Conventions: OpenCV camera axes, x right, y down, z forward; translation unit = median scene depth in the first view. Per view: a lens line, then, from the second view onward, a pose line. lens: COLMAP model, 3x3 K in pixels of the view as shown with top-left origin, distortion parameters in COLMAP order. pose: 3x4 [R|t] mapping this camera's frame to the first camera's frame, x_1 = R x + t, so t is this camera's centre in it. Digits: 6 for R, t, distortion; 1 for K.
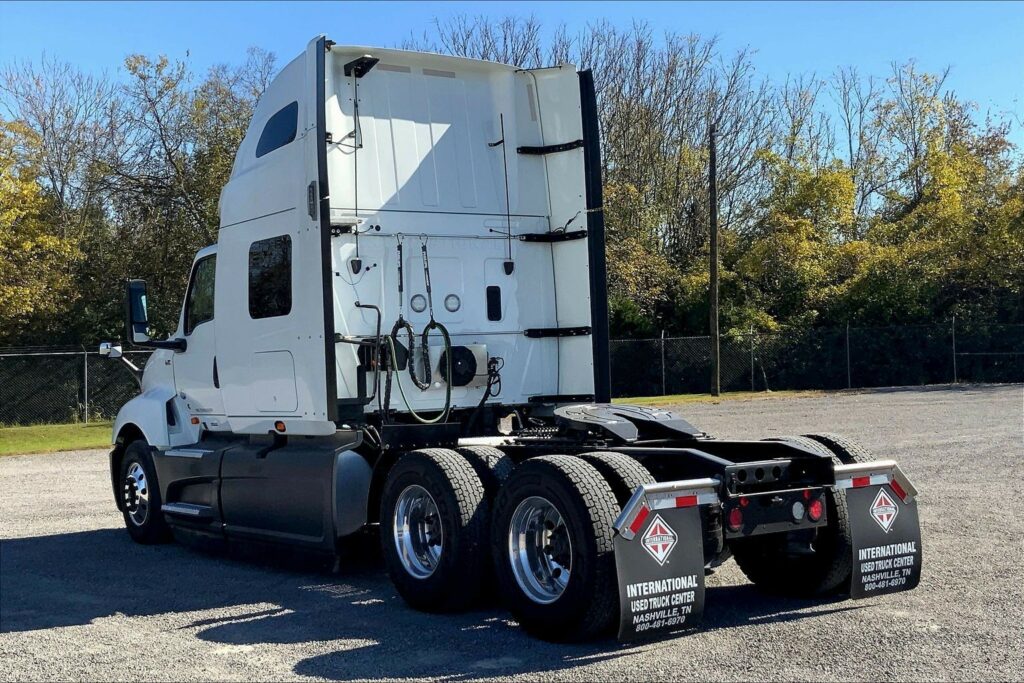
lens RADIAL K [[1267.6, 0, 509.7], [0, 1267.6, 339.7], [0, 0, 1]] dist [0.089103, 0.000000]
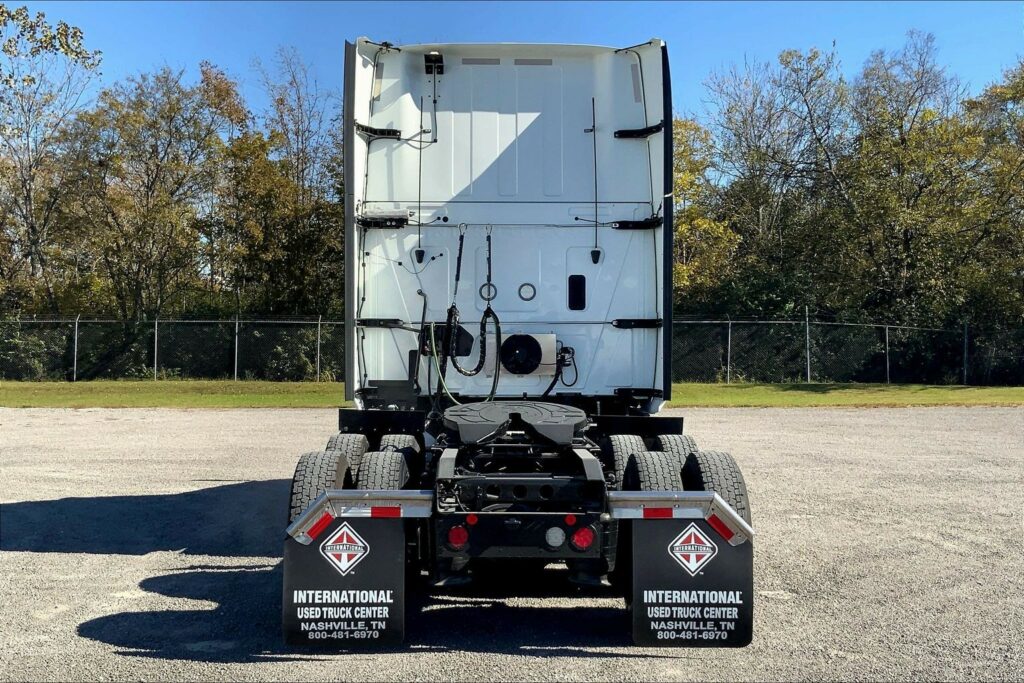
lens RADIAL K [[1161.3, 0, 517.1], [0, 1161.3, 359.0], [0, 0, 1]] dist [0.063392, 0.000000]
pose [[0.845483, 0.047281, -0.531905, 0.470232], [-0.025004, 0.998485, 0.049011, -0.021840], [0.533416, -0.028138, 0.845385, 0.225619]]
